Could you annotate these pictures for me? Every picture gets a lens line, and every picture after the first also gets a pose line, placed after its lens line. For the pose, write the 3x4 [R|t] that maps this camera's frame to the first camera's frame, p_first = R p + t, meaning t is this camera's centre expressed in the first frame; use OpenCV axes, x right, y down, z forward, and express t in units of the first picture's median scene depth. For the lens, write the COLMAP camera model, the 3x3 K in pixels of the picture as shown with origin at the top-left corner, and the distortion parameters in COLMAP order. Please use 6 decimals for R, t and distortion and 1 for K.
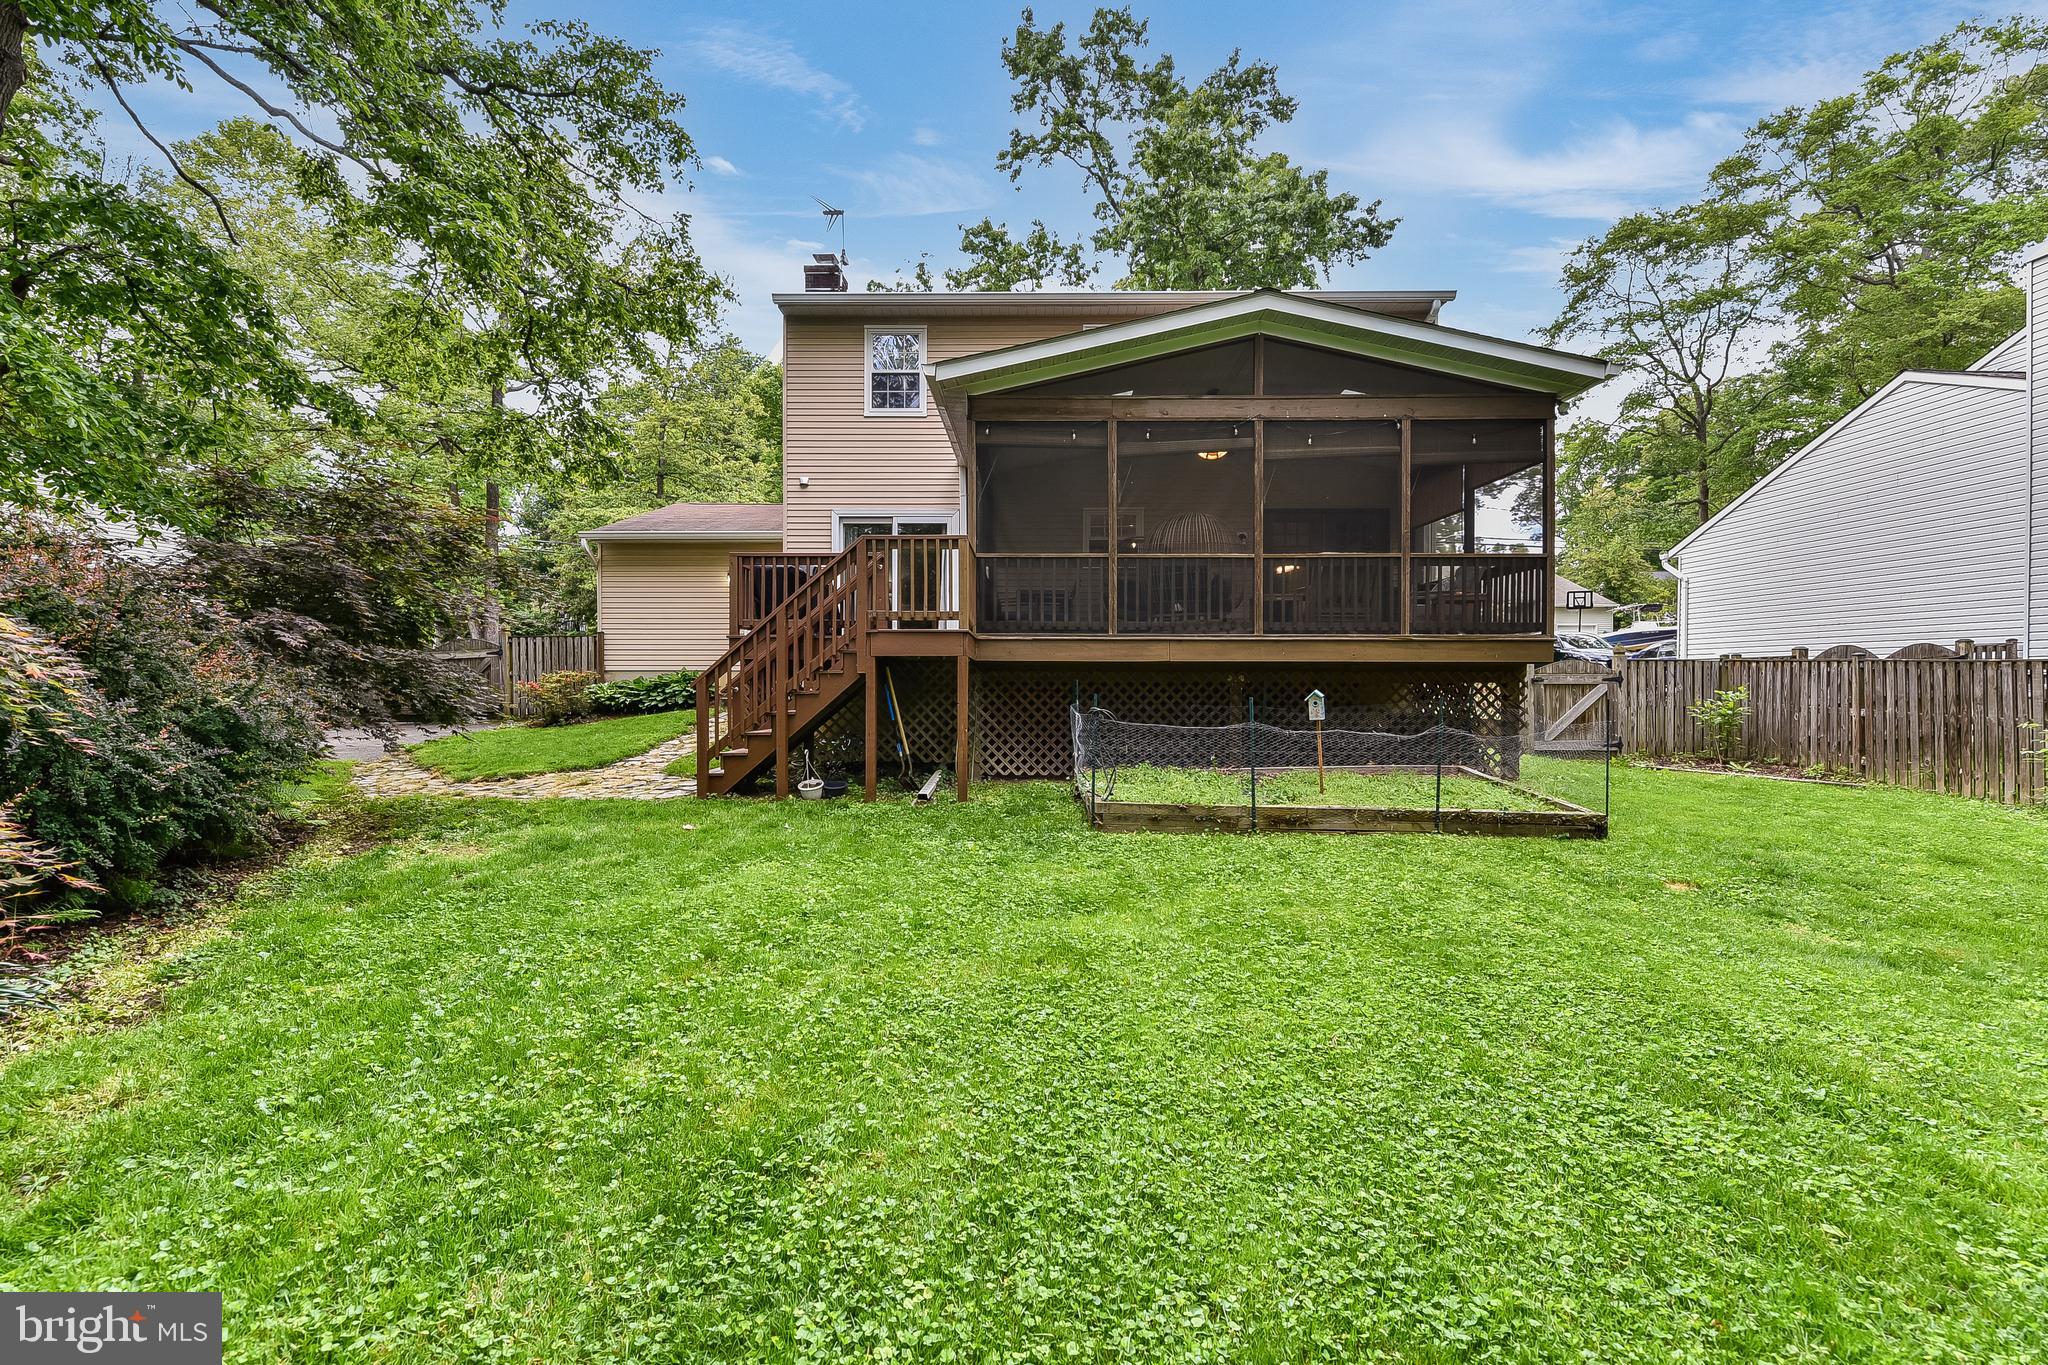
lens RADIAL K [[873.2, 0, 1025.6], [0, 873.2, 686.8], [0, 0, 1]] dist [0.020484, -0.000140]
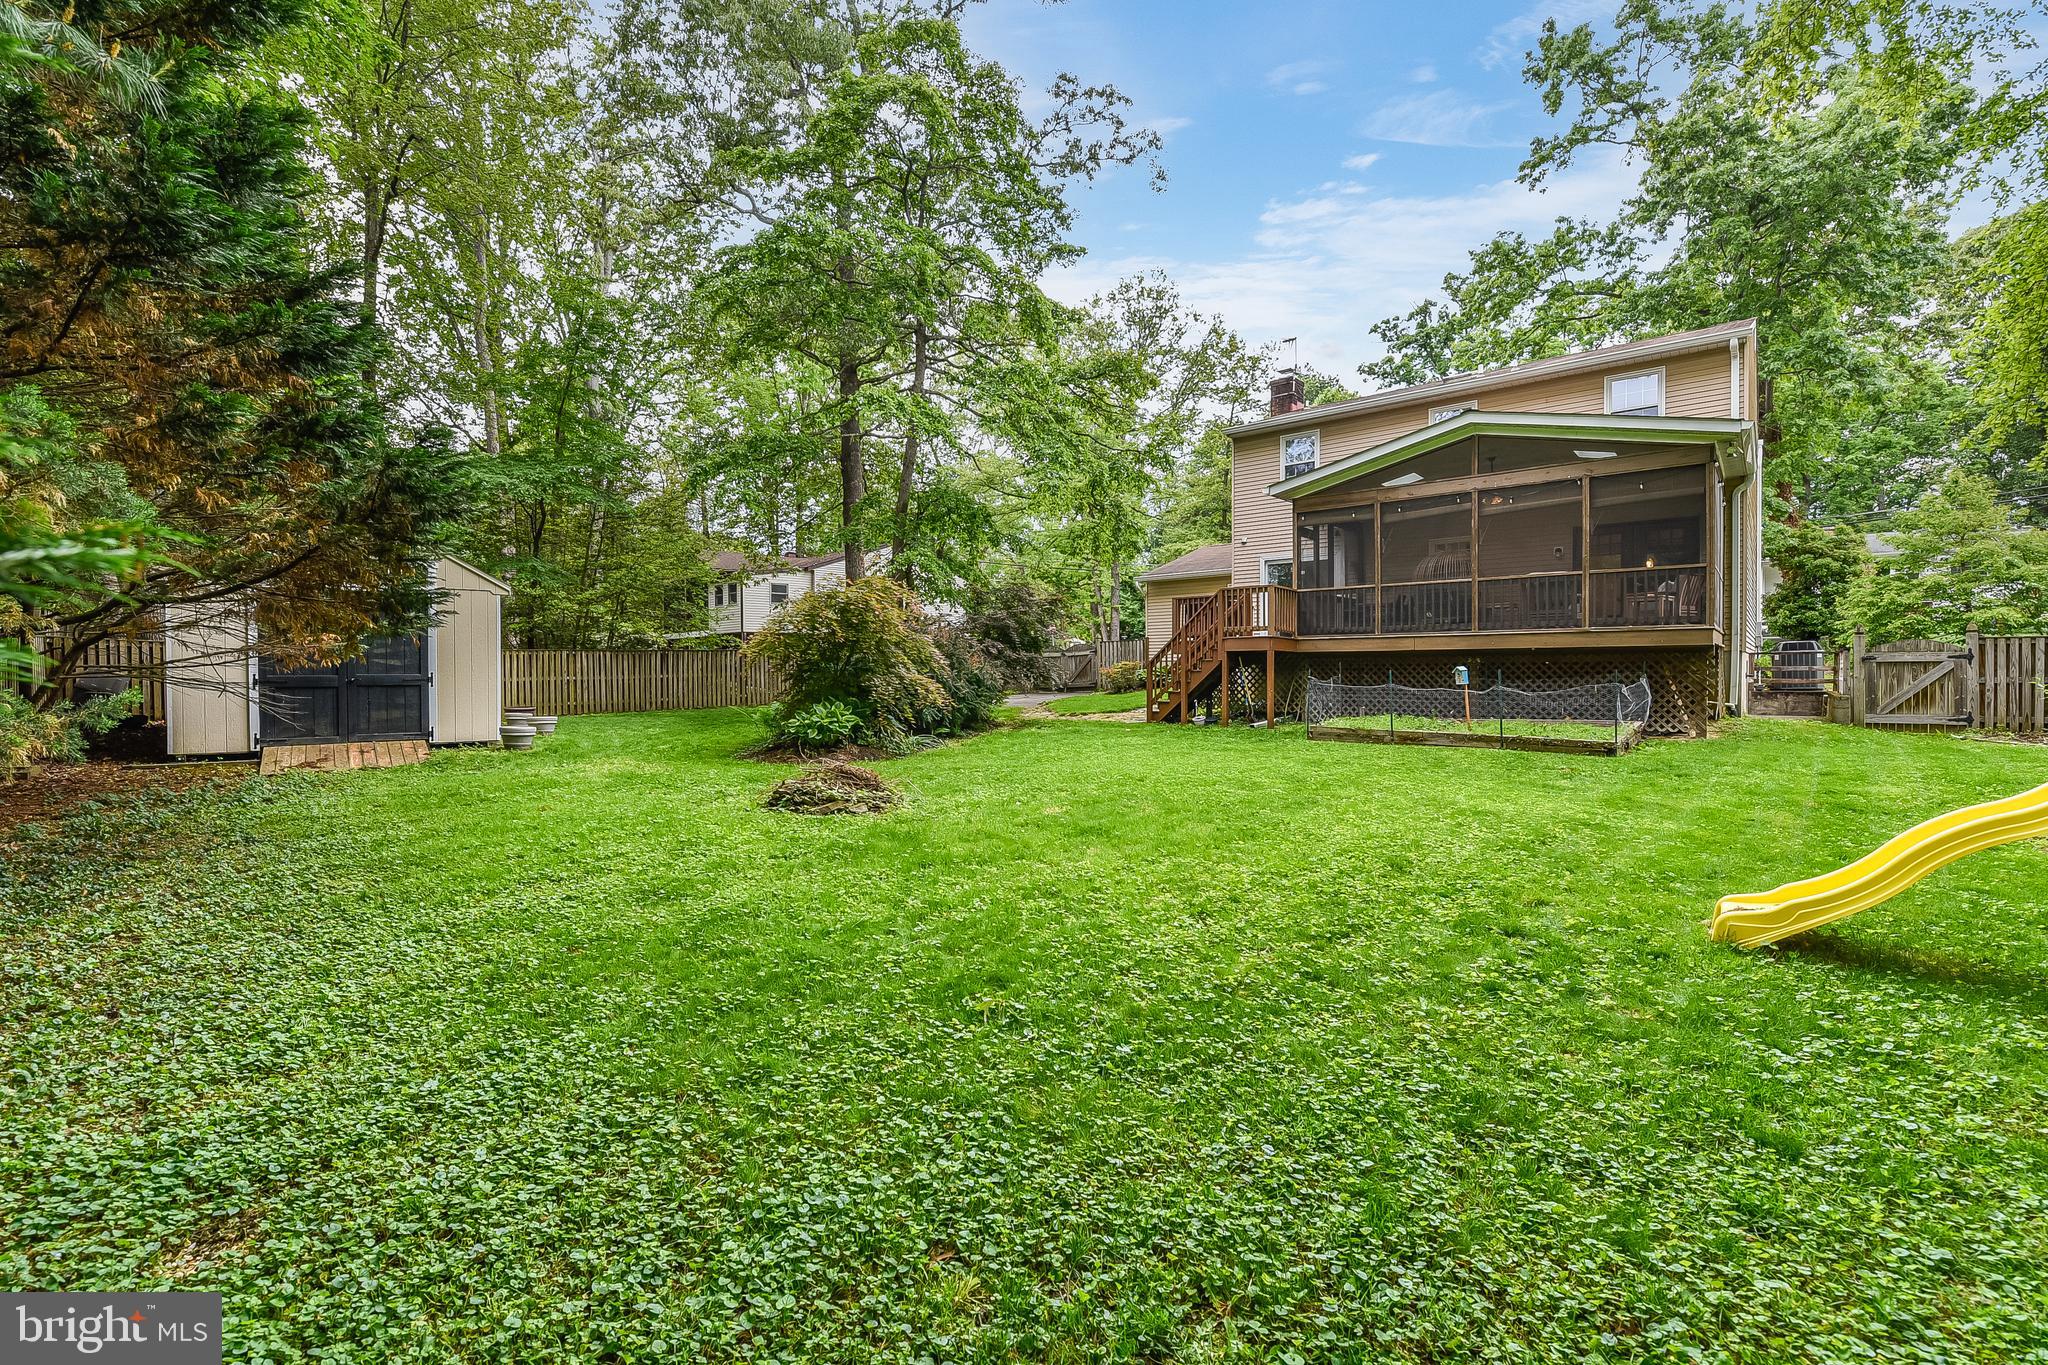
lens RADIAL K [[897.1, 0, 1032.5], [0, 897.1, 695.7], [0, 0, 1]] dist [-0.001791, -0.000312]
pose [[0.783342, 0.008070, -0.621539, 0.631736], [0.001346, 0.999891, 0.014679, 0.028357], [0.621590, -0.012335, 0.783246, -0.702455]]
